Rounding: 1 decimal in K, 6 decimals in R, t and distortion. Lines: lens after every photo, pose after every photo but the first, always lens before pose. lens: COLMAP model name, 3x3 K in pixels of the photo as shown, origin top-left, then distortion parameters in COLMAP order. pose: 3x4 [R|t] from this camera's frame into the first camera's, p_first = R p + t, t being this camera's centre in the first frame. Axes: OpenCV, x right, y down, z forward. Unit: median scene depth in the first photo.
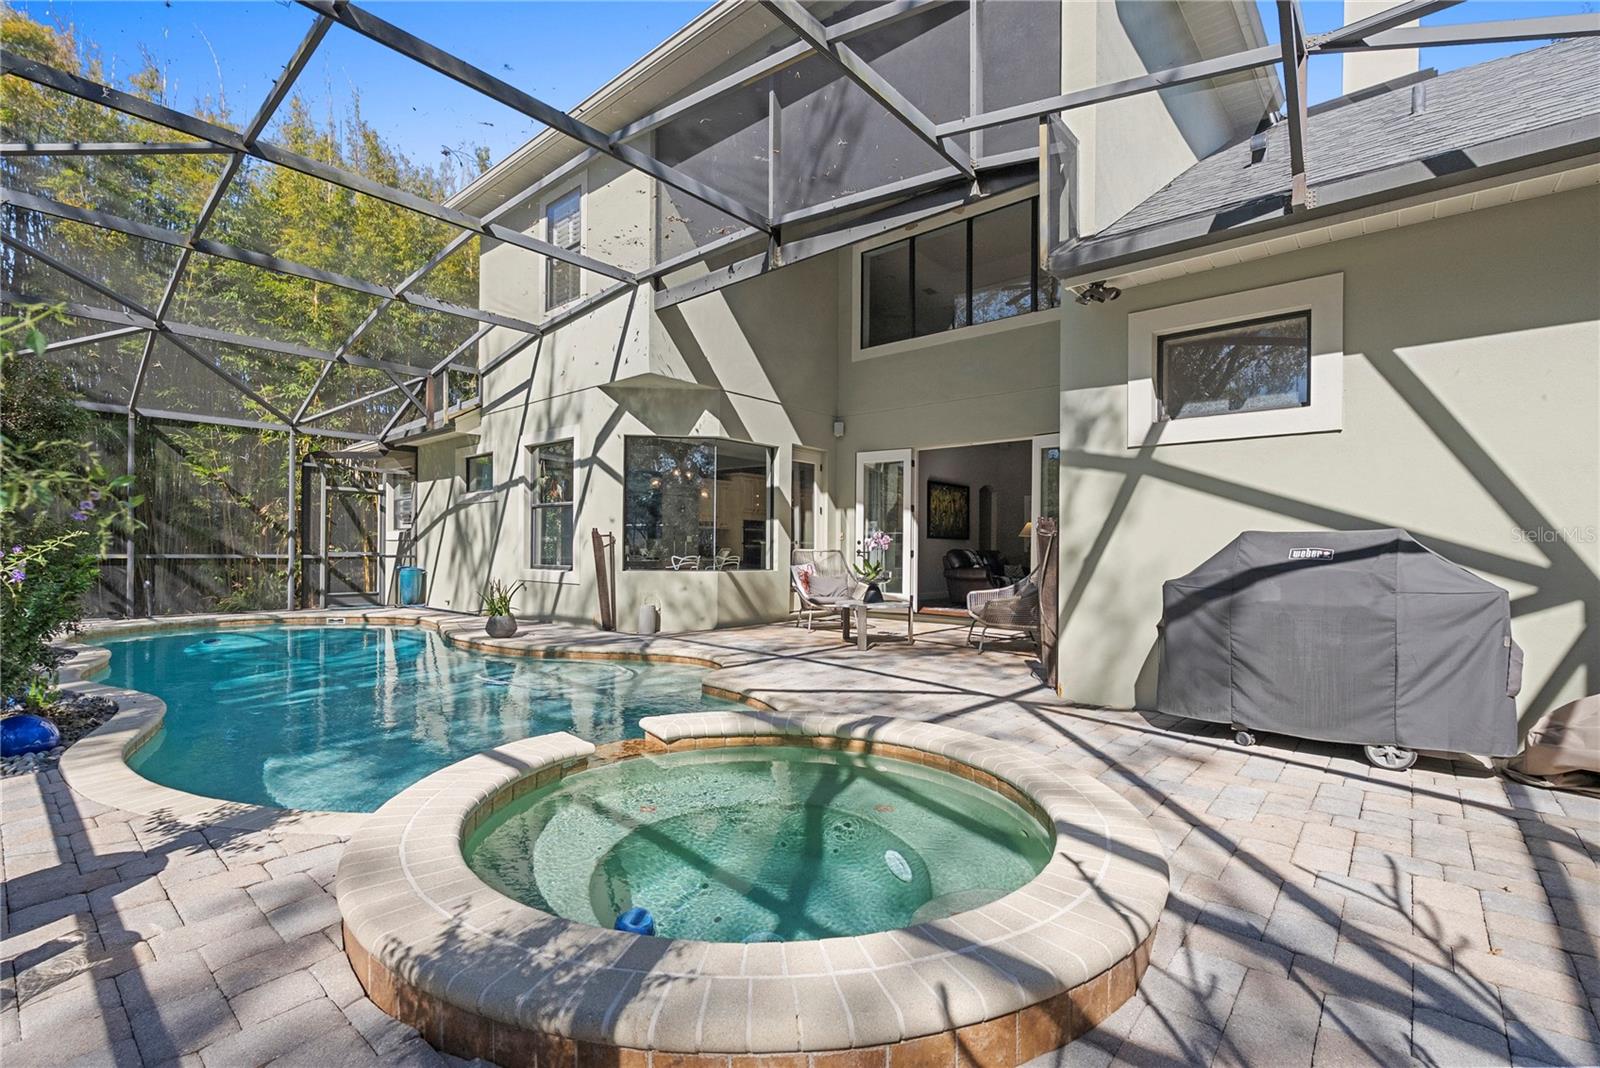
lens RADIAL K [[715.0, 0, 806.3], [0, 715.0, 540.4], [0, 0, 1]] dist [0.001239, 0.000062]
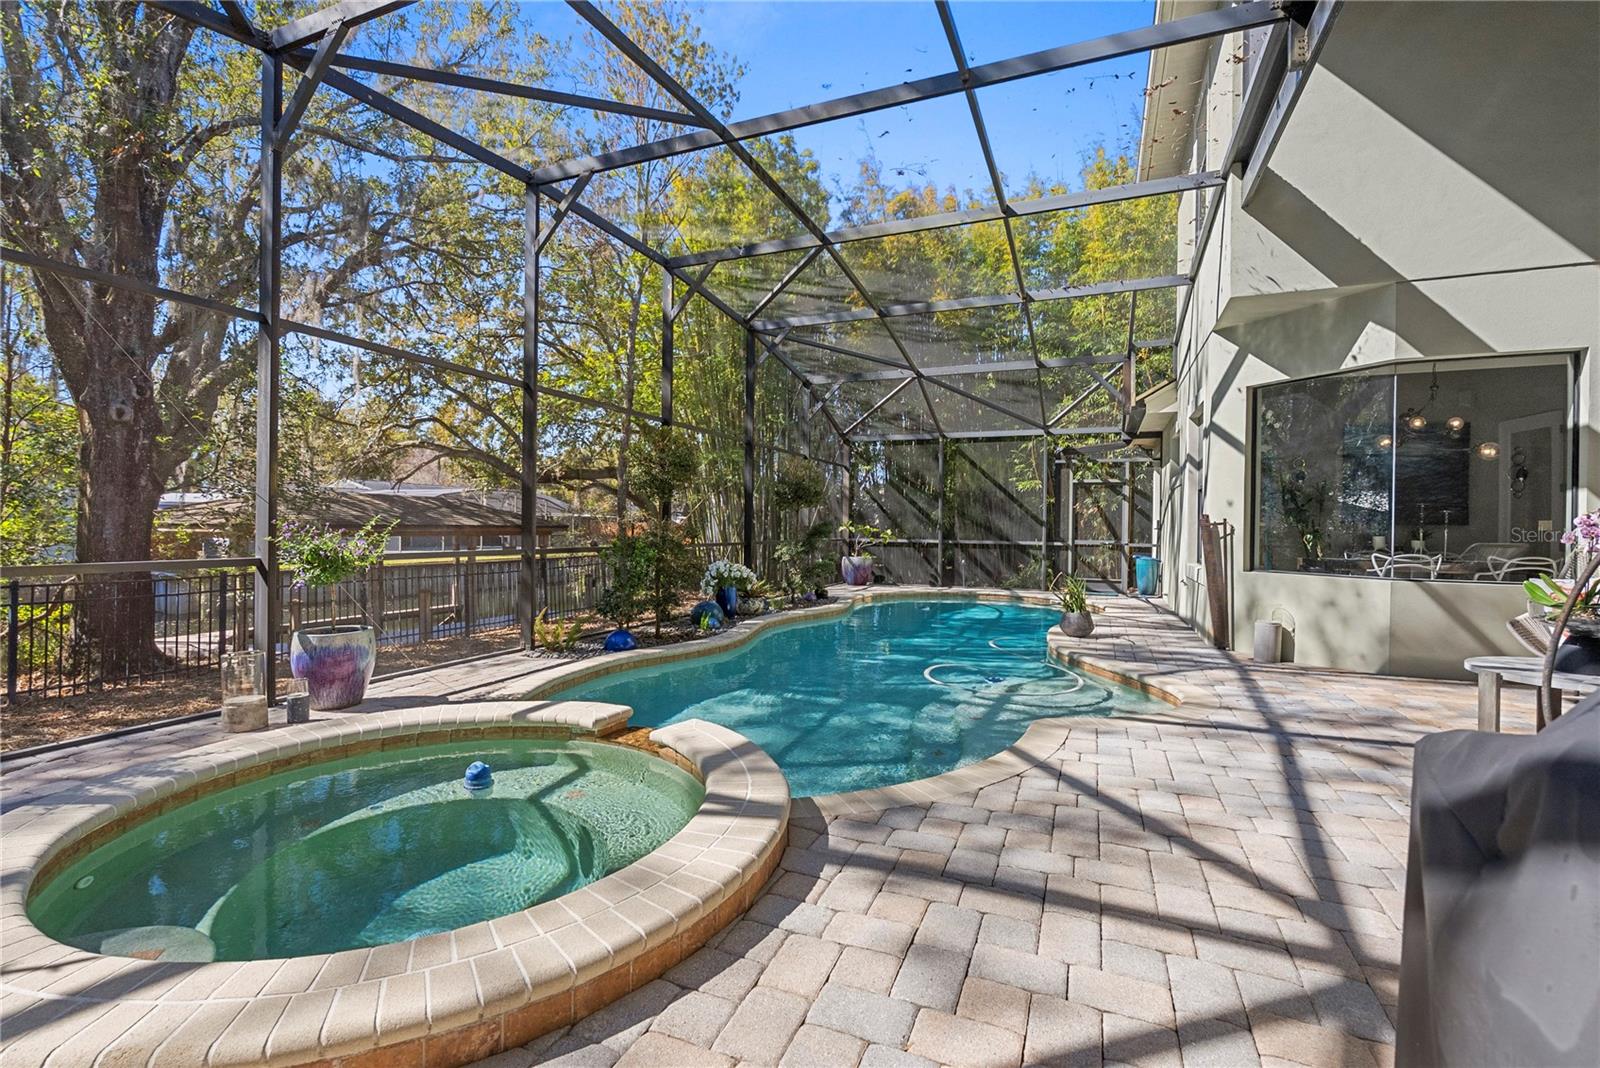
lens RADIAL K [[715.0, 0, 805.8], [0, 715.0, 531.5], [0, 0, 1]] dist [0.001239, 0.000062]
pose [[0.318581, 0.002391, -0.947893, 0.296548], [0.002601, 0.999991, 0.003397, -0.002213], [0.947892, -0.003548, 0.318572, 0.332578]]
